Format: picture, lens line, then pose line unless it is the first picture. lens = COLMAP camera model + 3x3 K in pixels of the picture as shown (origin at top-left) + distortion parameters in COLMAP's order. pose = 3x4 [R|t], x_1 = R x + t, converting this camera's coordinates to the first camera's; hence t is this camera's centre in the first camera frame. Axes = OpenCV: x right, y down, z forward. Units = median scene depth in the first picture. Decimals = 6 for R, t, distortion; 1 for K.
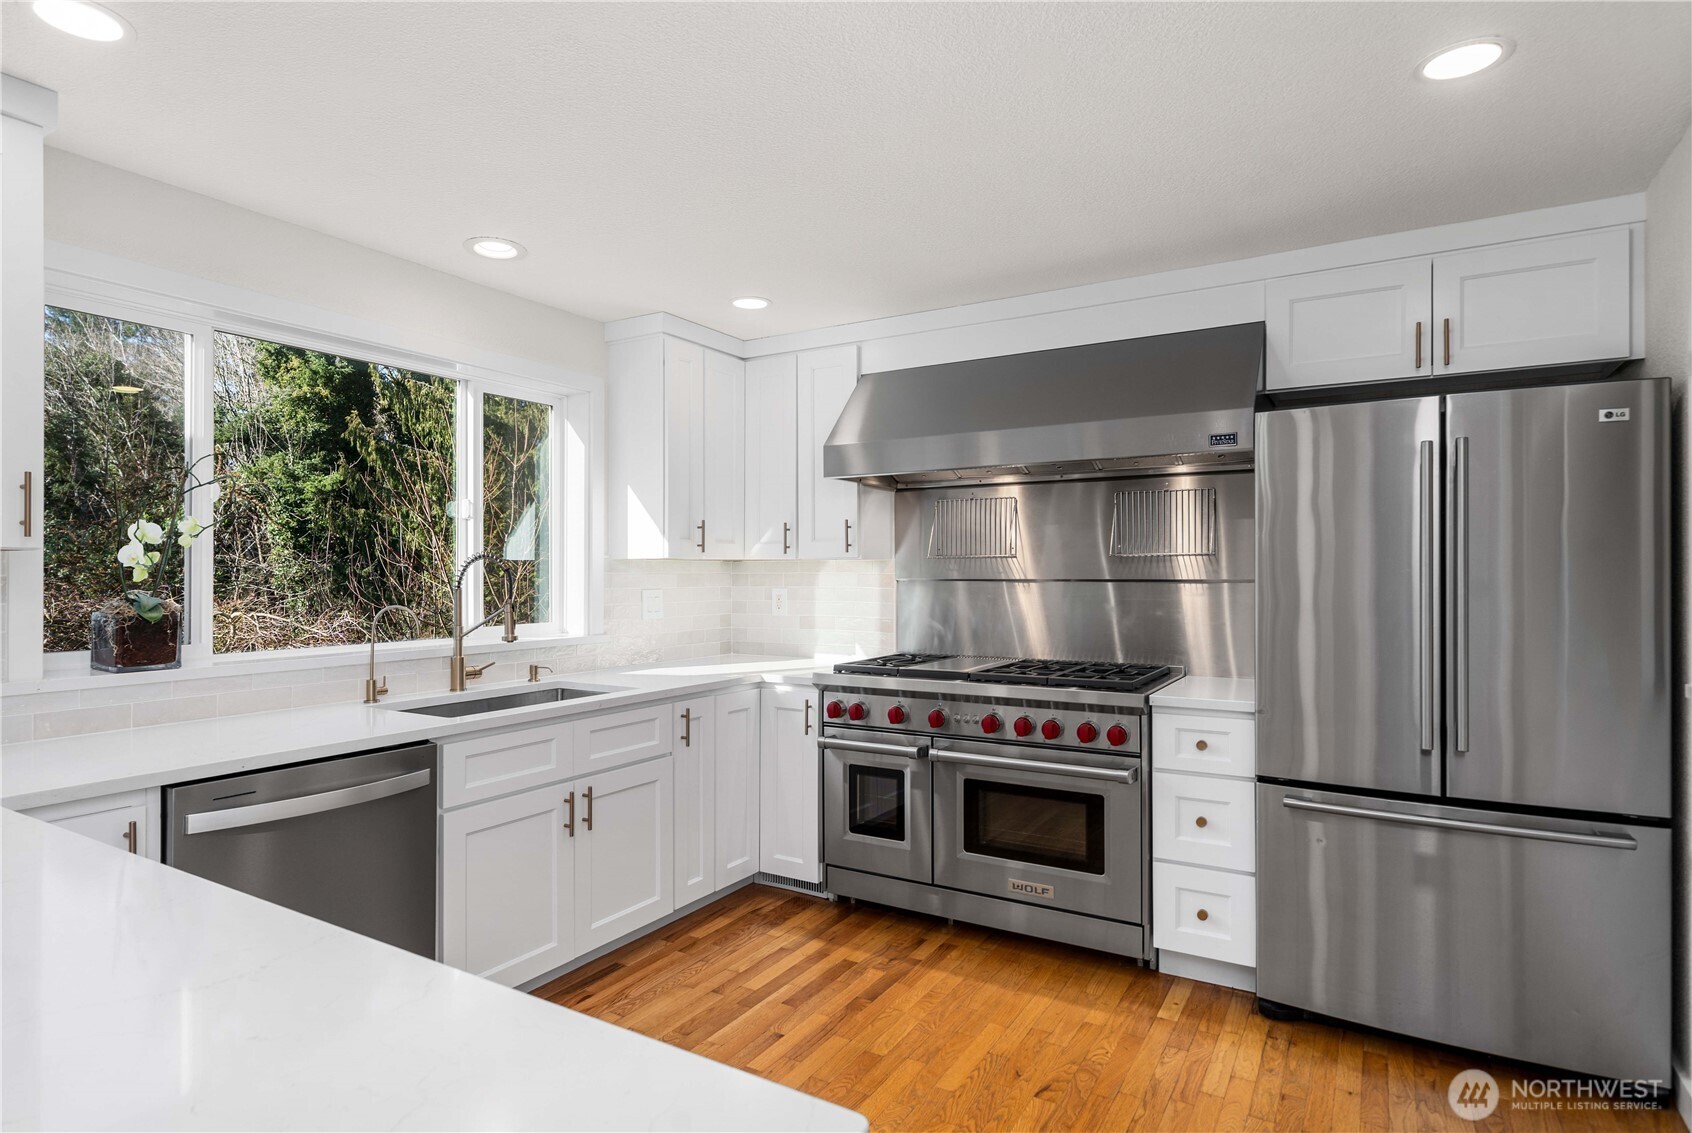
lens RADIAL K [[896.4, 0, 842.3], [0, 896.4, 576.3], [0, 0, 1]] dist [0.002031, 0.000186]
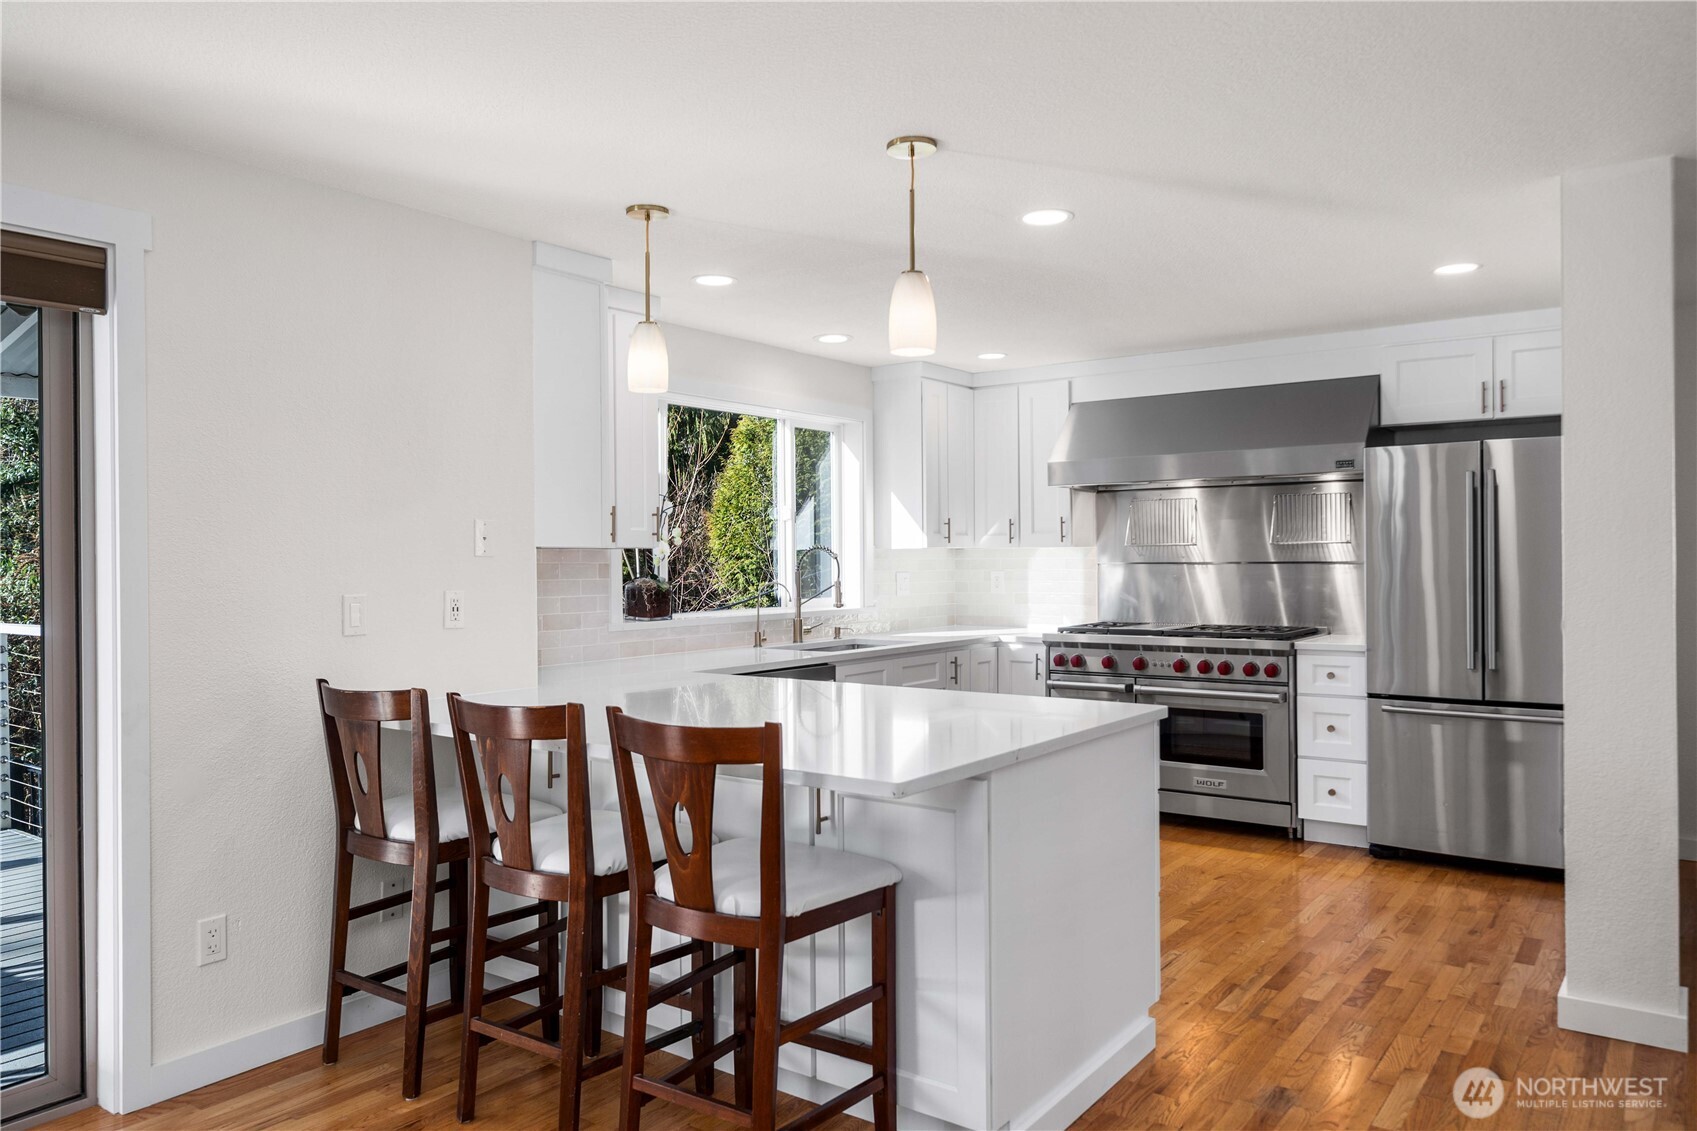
lens RADIAL K [[1168.2, 0, 848.5], [0, 1168.2, 565.5], [0, 0, 1]] dist [0.004612, 0.004444]
pose [[0.996056, -0.006912, -0.088454, -0.177078], [0.007140, 0.999972, 0.002269, 0.000933], [0.088436, -0.002891, 0.996078, -0.813489]]
